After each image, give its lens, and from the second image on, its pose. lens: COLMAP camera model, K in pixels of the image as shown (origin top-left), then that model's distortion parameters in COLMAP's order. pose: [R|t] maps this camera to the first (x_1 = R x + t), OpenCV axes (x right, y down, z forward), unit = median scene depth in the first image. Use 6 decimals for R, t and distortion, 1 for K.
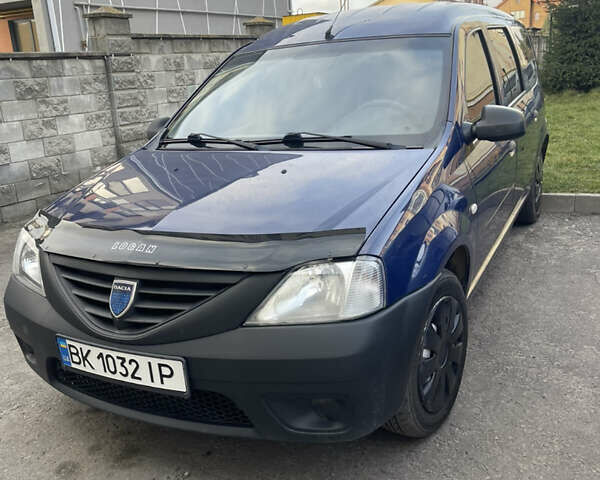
lens RADIAL K [[596.2, 0, 300.0], [0, 596.2, 240.0], [0, 0, 1]] dist [0.037726, 0.017242]
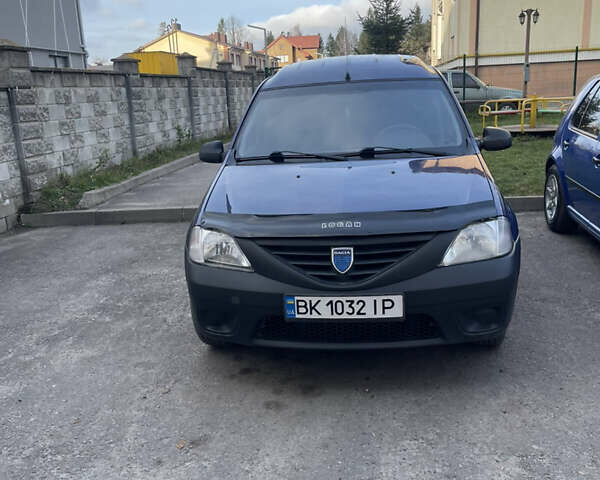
lens RADIAL K [[596.2, 0, 300.0], [0, 596.2, 240.0], [0, 0, 1]] dist [0.037726, 0.017242]
pose [[0.937155, -0.068637, 0.342096, -0.831354], [0.088382, 0.995182, -0.042448, 0.096871], [-0.337534, 0.070016, 0.938706, -0.276870]]
